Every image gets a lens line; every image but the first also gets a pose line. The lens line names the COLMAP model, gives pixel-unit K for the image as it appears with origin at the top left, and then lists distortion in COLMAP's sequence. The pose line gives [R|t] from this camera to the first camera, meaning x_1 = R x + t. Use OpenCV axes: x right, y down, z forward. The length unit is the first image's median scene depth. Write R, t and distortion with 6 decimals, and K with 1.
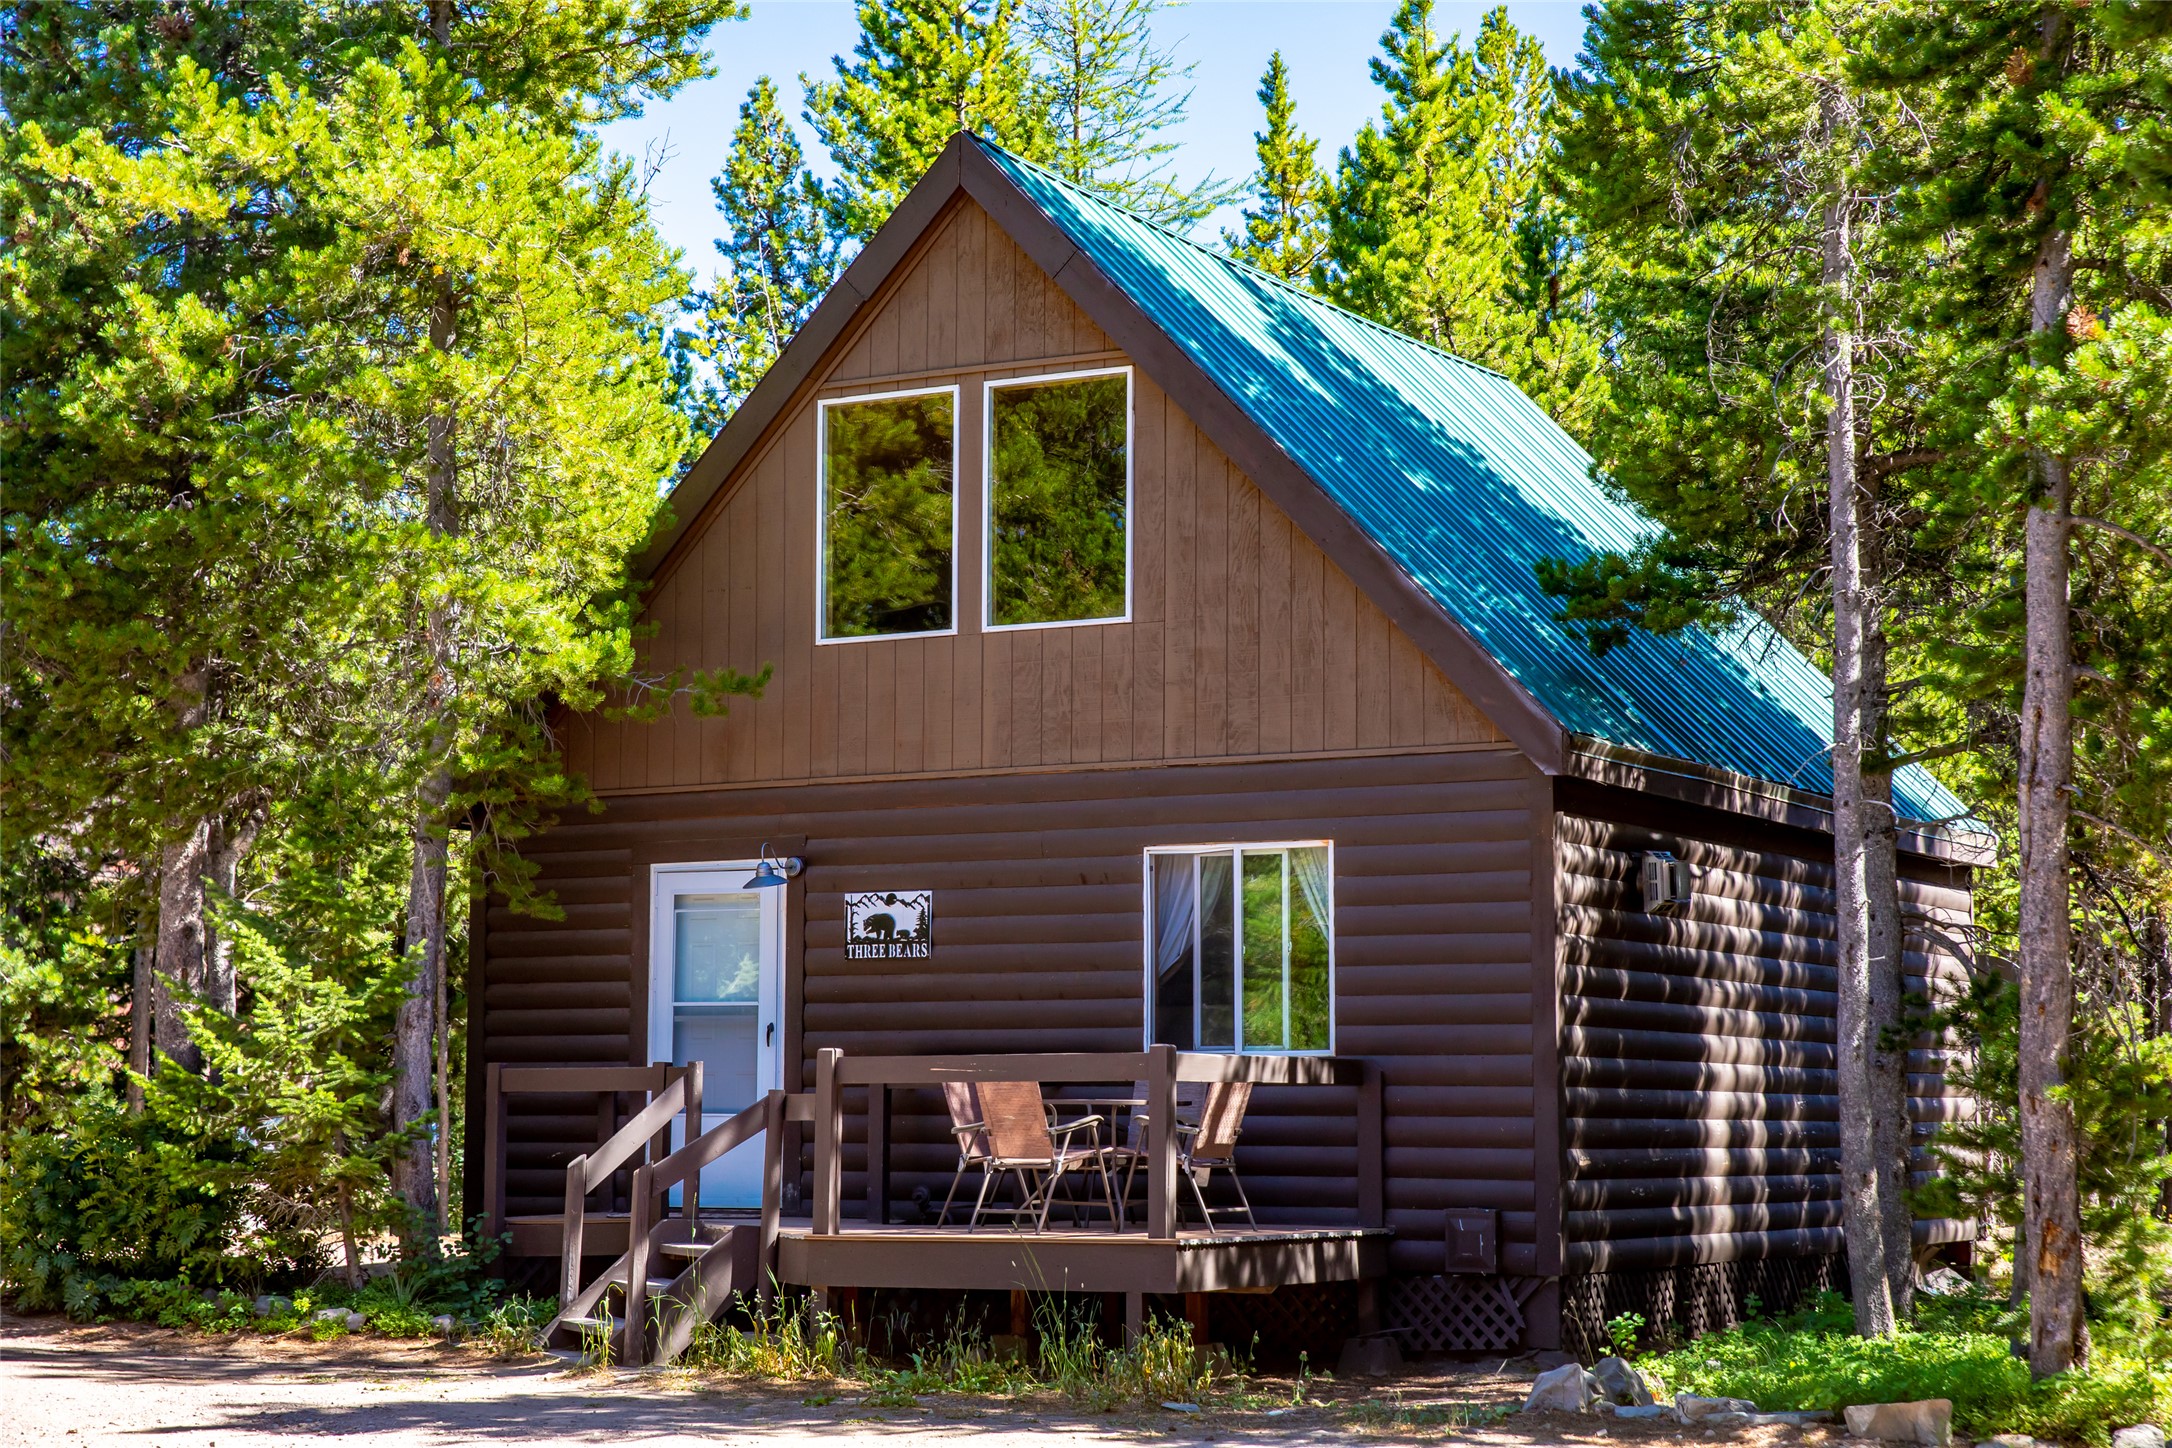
lens RADIAL K [[3491.8, 0, 1092.9], [0, 3491.8, 755.5], [0, 0, 1]] dist [0.029974, 0.010943]
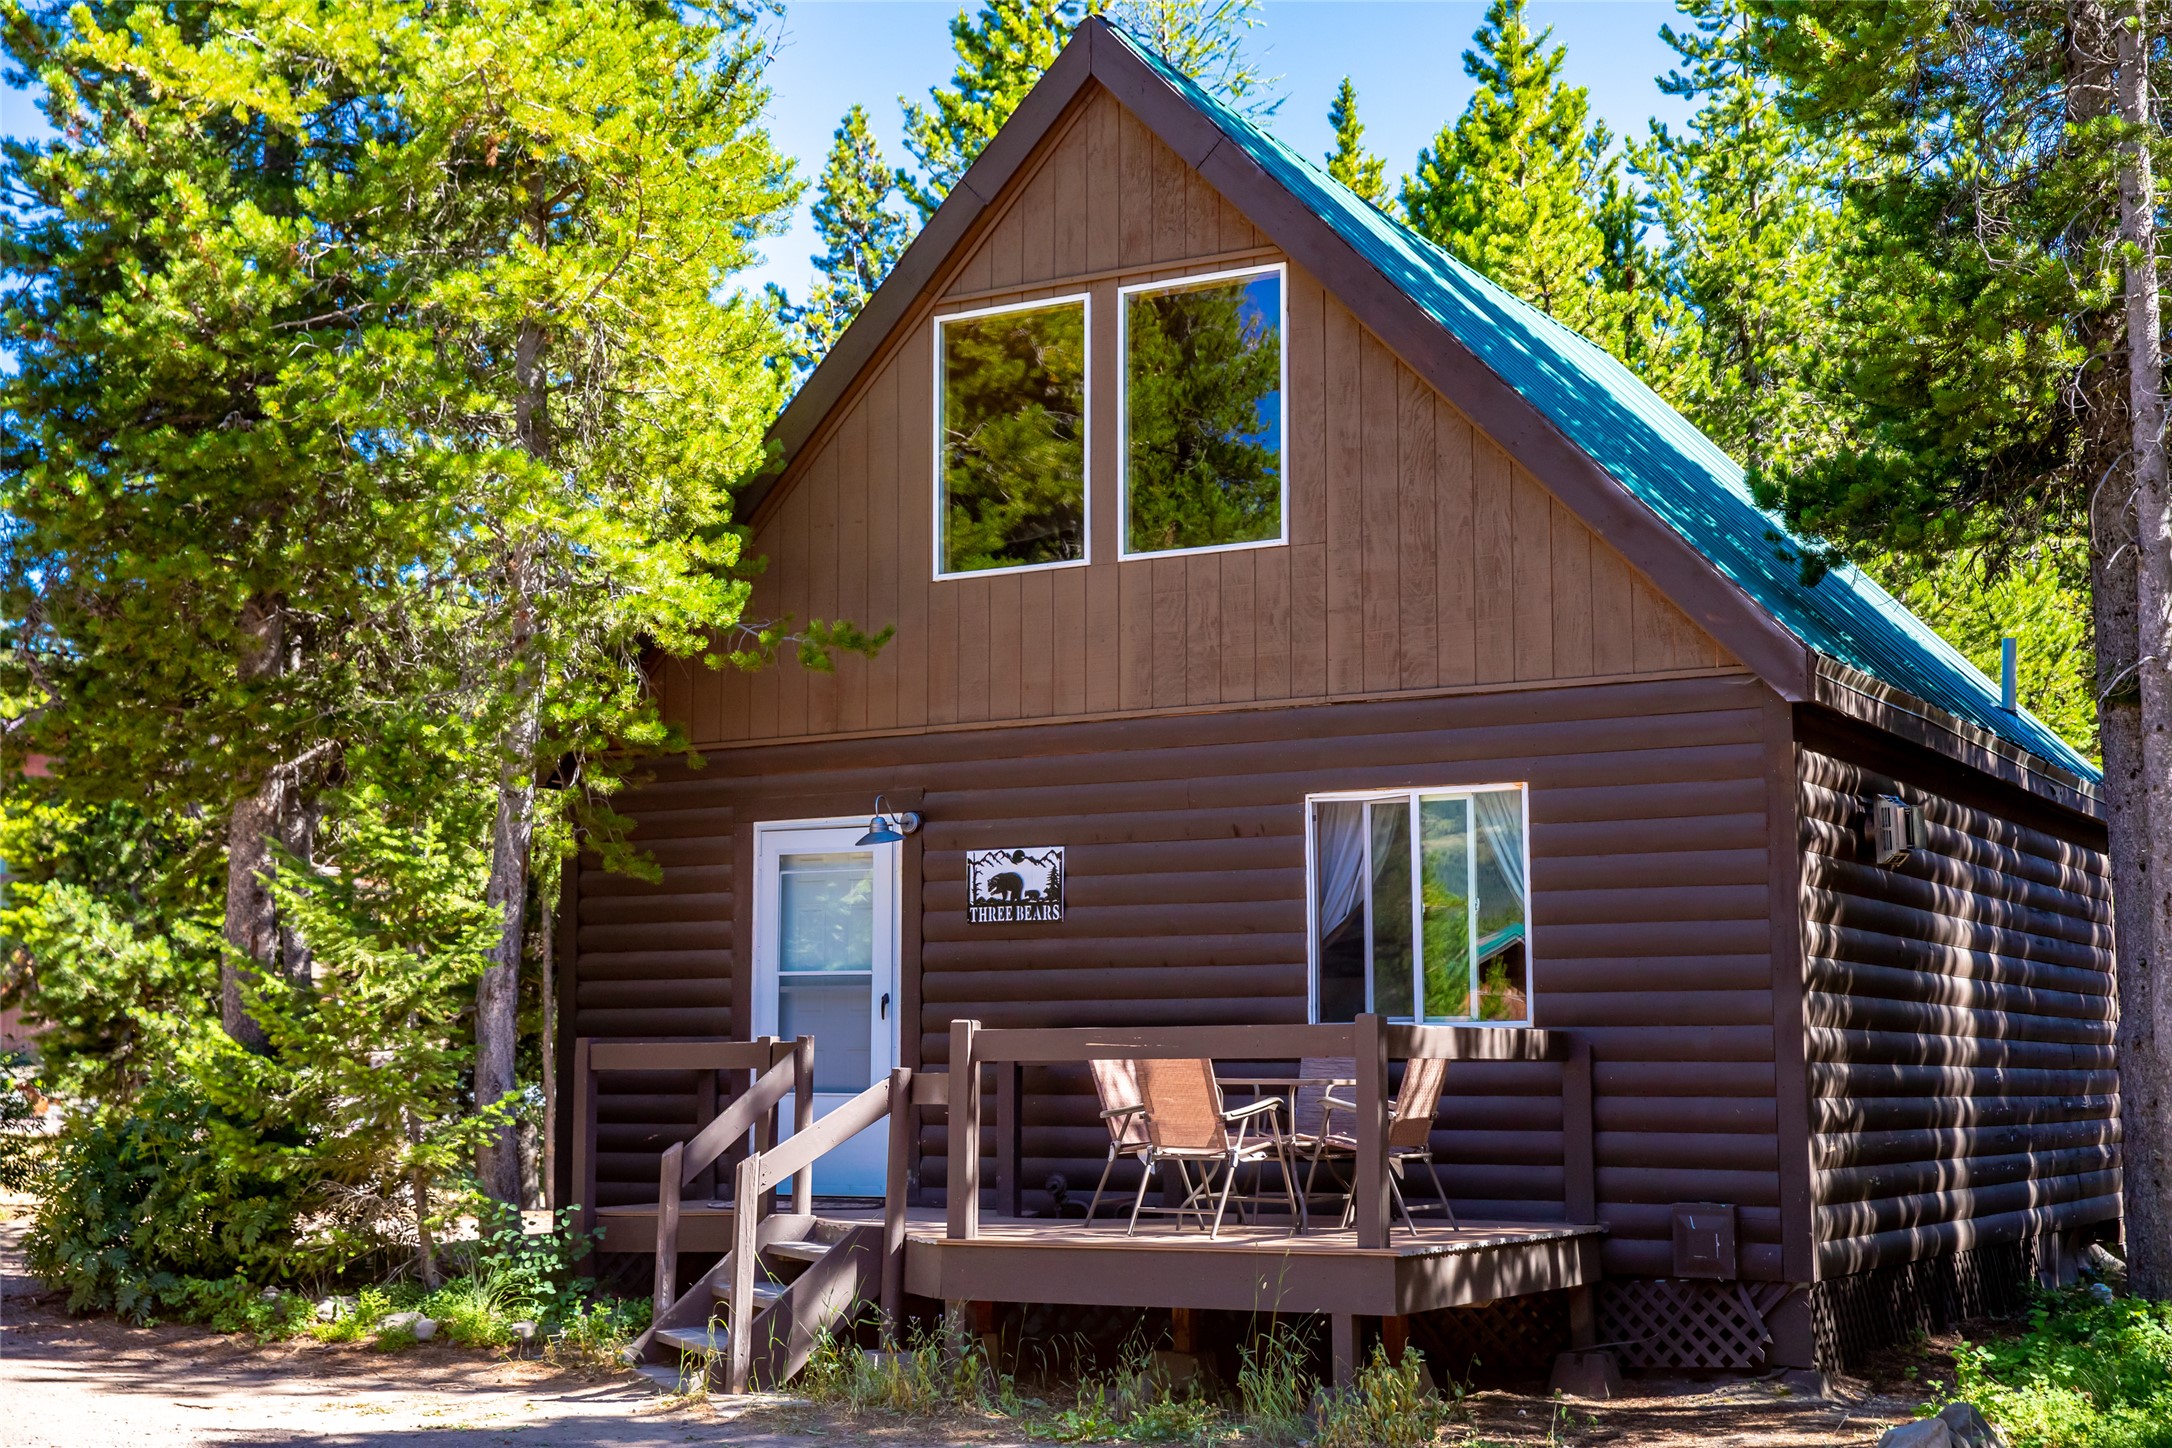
lens RADIAL K [[3049.5, 0, 1086.0], [0, 3049.5, 724.0], [0, 0, 1]] dist [-0.003996, 0.027099]
pose [[0.999866, -0.004454, -0.015733, -0.027828], [0.004230, 0.999889, -0.014294, 0.018247], [0.015795, 0.014226, 0.999774, 0.208293]]
